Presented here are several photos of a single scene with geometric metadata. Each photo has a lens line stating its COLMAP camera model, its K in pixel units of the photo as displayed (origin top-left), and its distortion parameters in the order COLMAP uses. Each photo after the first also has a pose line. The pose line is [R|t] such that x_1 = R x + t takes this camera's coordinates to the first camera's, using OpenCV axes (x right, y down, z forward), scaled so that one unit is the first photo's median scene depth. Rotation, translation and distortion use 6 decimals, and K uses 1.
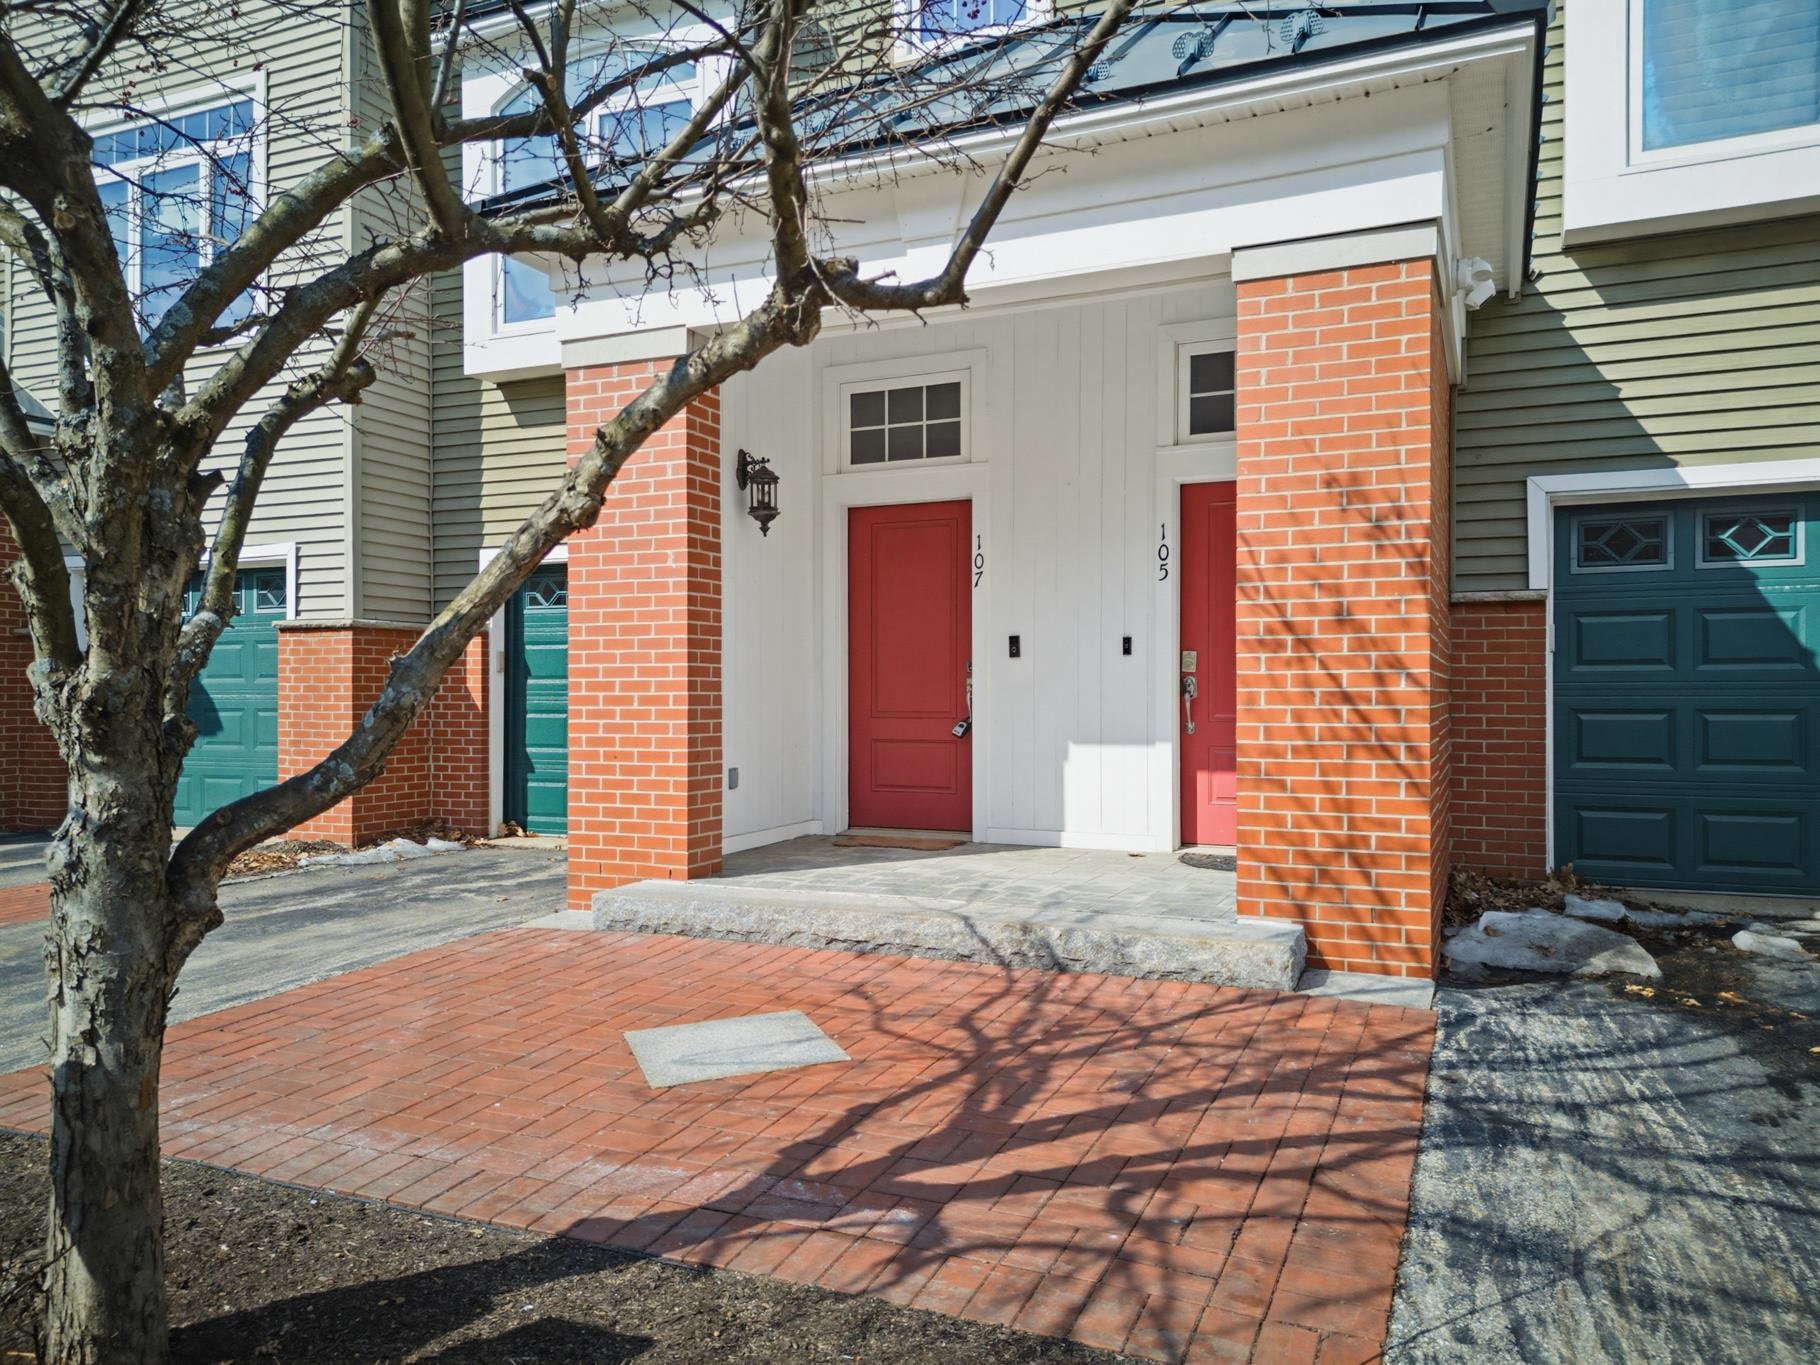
lens RADIAL K [[1301.3, 0, 911.3], [0, 1301.3, 698.3], [0, 0, 1]] dist [0.031375, -0.009113]
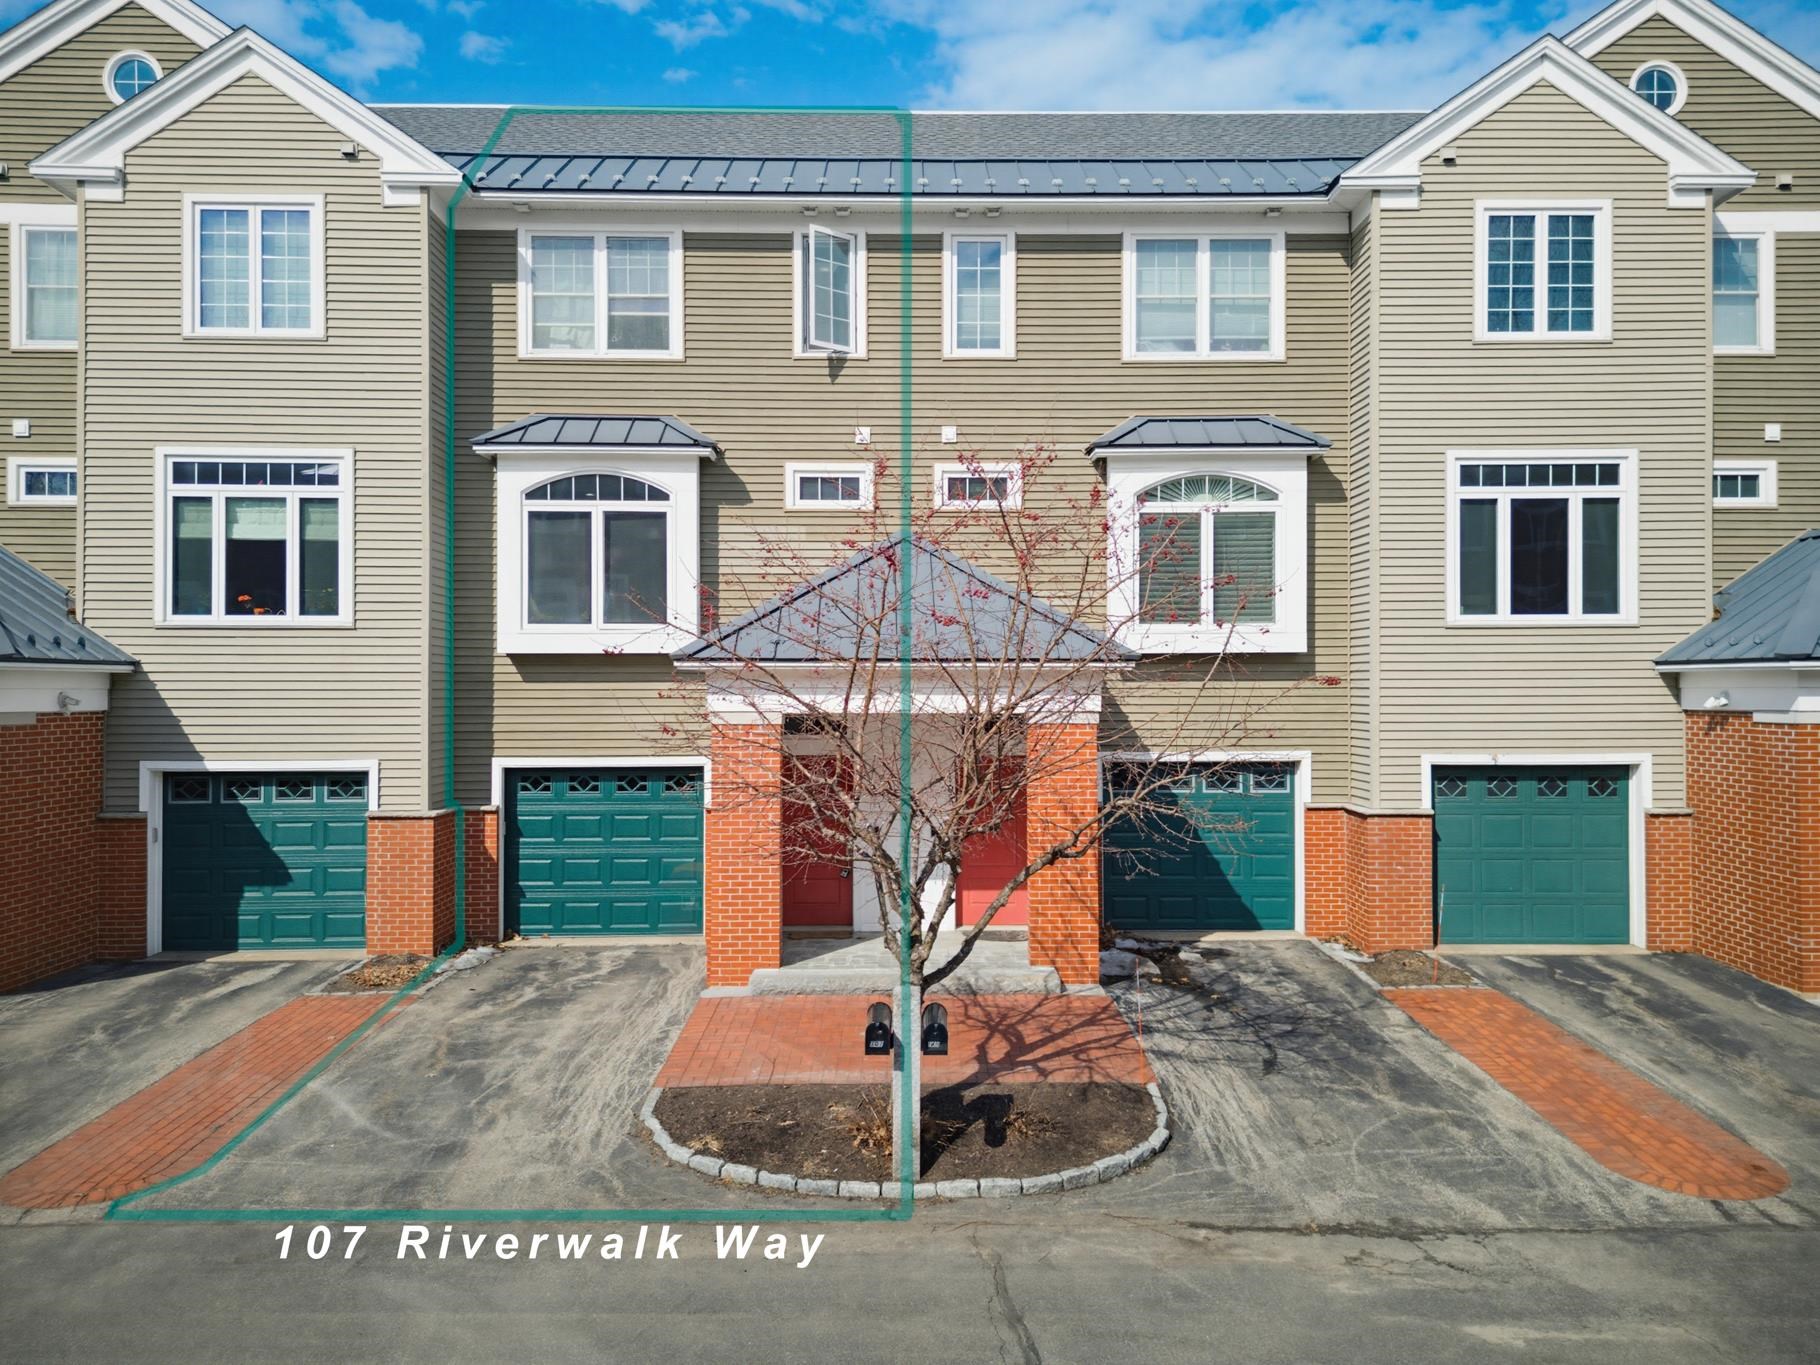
lens RADIAL K [[1301.3, 0, 907.1], [0, 1301.3, 679.7], [0, 0, 1]] dist [0.031375, -0.009113]
pose [[0.909809, 0.001491, 0.415024, -1.143116], [0.003011, 0.999944, -0.010192, -0.411306], [-0.415015, 0.010522, 0.909754, -1.378279]]
